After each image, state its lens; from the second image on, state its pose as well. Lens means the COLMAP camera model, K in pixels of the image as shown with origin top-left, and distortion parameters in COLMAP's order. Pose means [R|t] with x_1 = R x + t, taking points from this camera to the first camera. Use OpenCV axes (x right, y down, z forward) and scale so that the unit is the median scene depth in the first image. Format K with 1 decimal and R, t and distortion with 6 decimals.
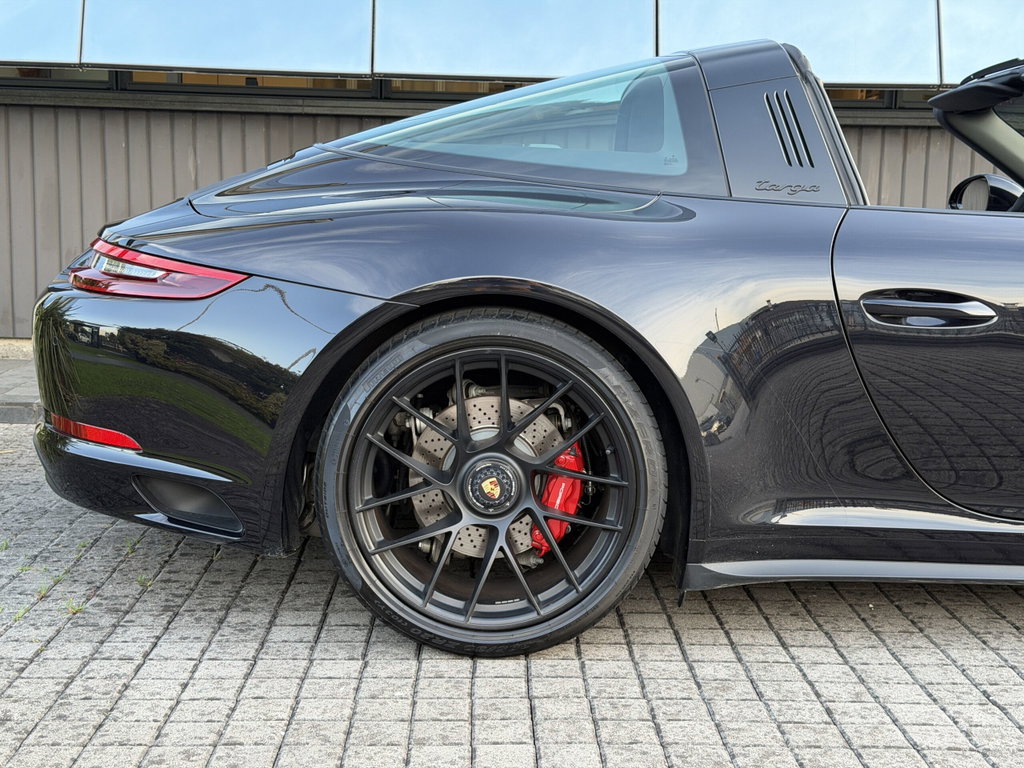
lens RADIAL K [[1418.0, 0, 510.3], [0, 1418.0, 410.5], [0, 0, 1]] dist [0.116107, 0.000000]
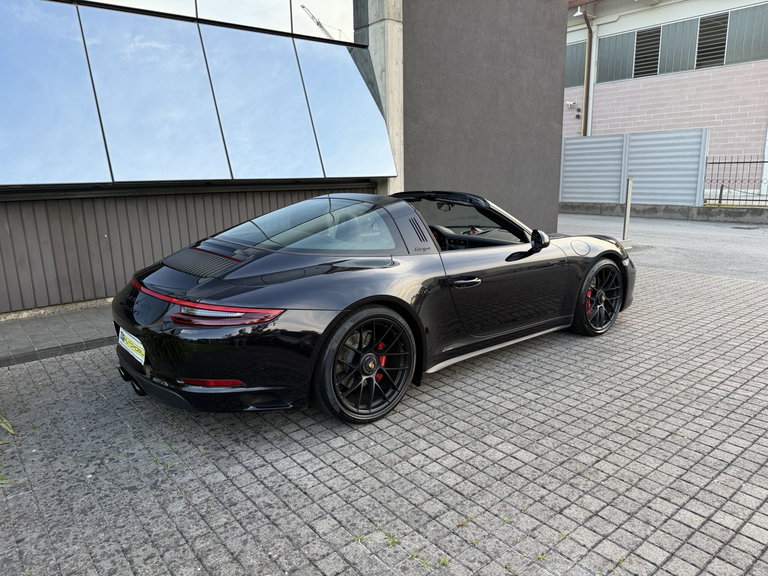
lens RADIAL K [[541.0, 0, 382.1], [0, 541.0, 292.6], [0, 0, 1]] dist [0.029044, -0.041455]
pose [[0.793261, -0.169003, 0.584958, -0.602432], [0.130786, 0.985577, 0.107390, -0.204315], [-0.594670, -0.008684, 0.803923, 0.093066]]
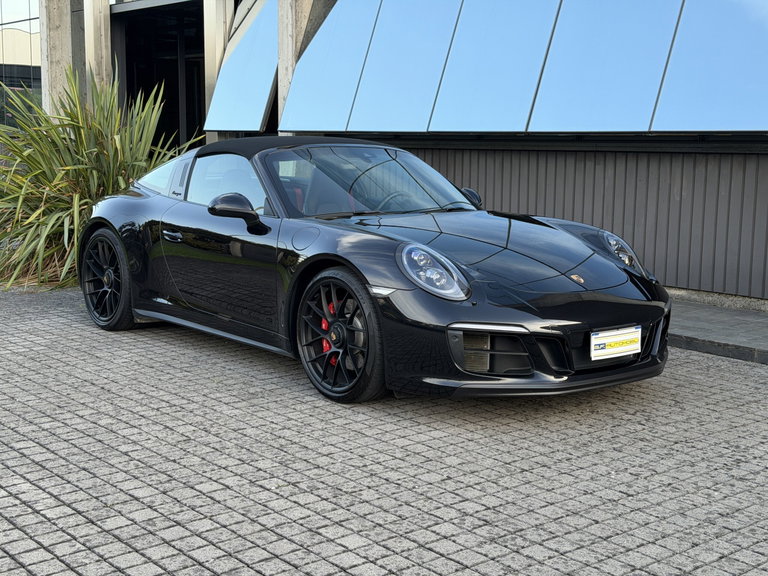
lens RADIAL K [[1063.5, 0, 382.8], [0, 1063.5, 282.1], [0, 0, 1]] dist [0.116107, 0.000000]
pose [[0.619488, 0.090463, -0.779776, 2.336329], [-0.121259, 0.992443, 0.018801, -0.065993], [0.775584, 0.082908, 0.625776, -0.090821]]
